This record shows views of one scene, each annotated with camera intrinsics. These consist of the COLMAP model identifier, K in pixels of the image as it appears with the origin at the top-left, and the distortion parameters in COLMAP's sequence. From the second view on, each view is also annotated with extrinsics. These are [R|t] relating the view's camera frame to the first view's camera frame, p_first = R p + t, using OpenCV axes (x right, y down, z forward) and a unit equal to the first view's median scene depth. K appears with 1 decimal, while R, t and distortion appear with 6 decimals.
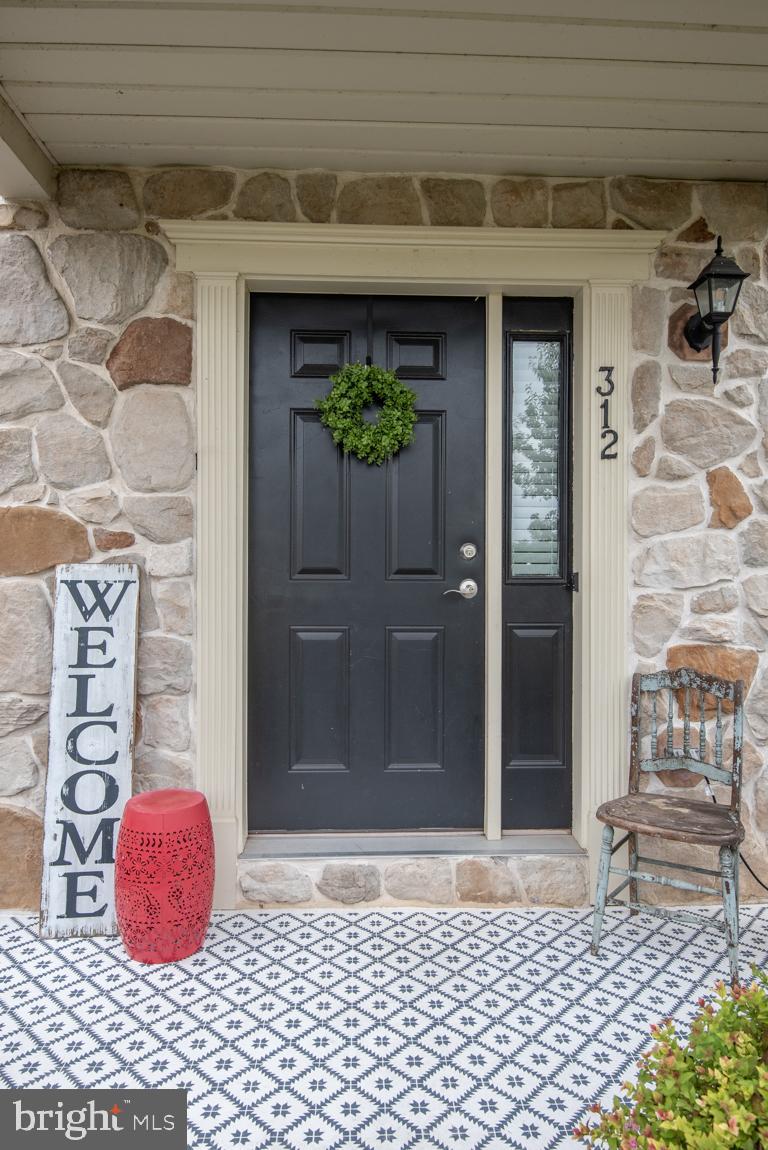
lens RADIAL K [[708.0, 0, 383.6], [0, 708.0, 572.4], [0, 0, 1]] dist [0.000912, -0.001975]
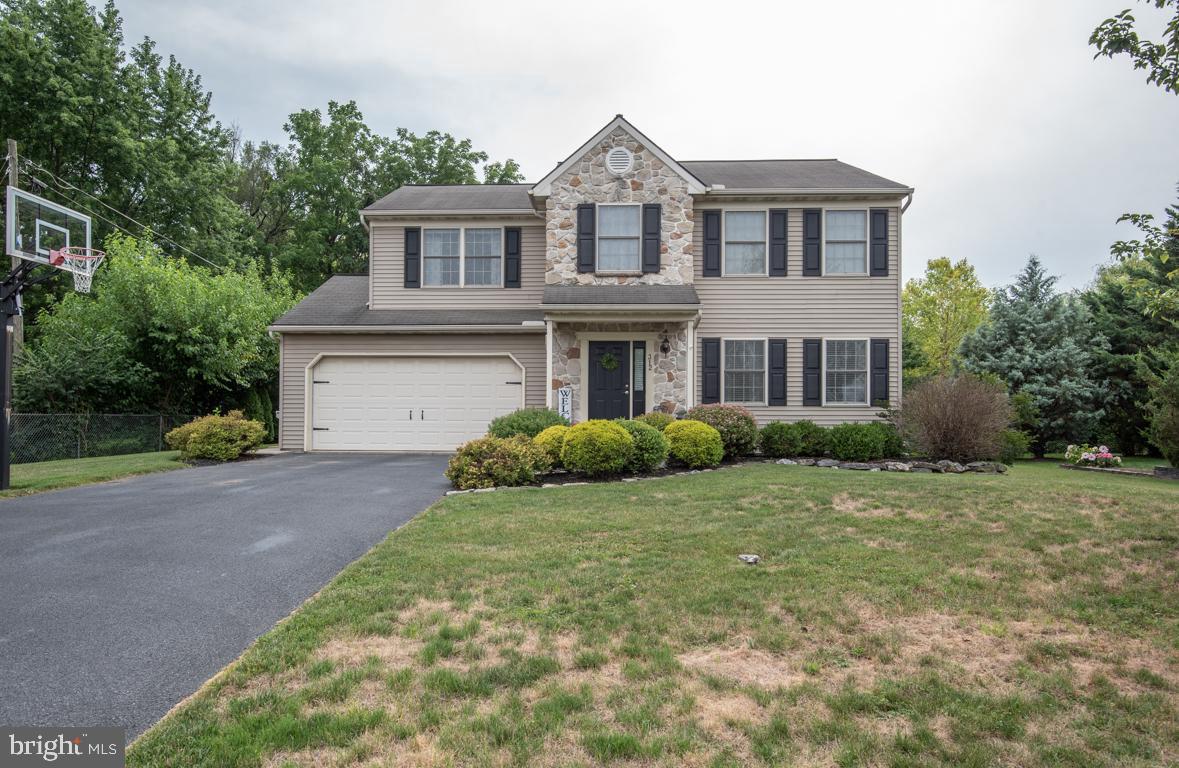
lens RADIAL K [[694.7, 0, 565.0], [0, 694.7, 406.1], [0, 0, 1]] dist [-0.008963, -0.013946]
pose [[0.995772, 0.003328, -0.091794, 0.145740], [-0.004007, 0.999966, -0.007204, 0.184308], [0.091767, 0.007541, 0.995752, -4.852126]]
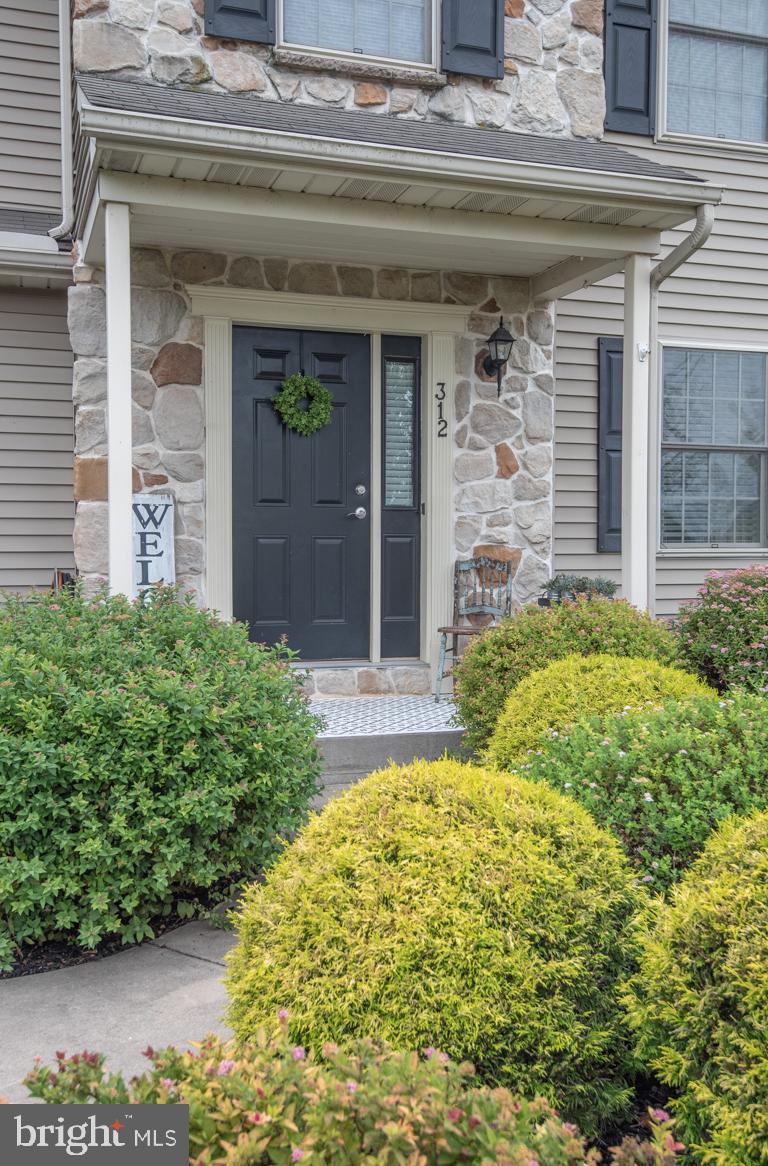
lens RADIAL K [[1123.1, 0, 383.9], [0, 1123.1, 584.4], [0, 0, 1]] dist [0.030388, 0.000000]
pose [[0.958732, -0.011230, 0.284089, -0.603053], [0.000181, 0.999243, 0.038892, 0.092820], [-0.284311, -0.037235, 0.958009, -1.603820]]
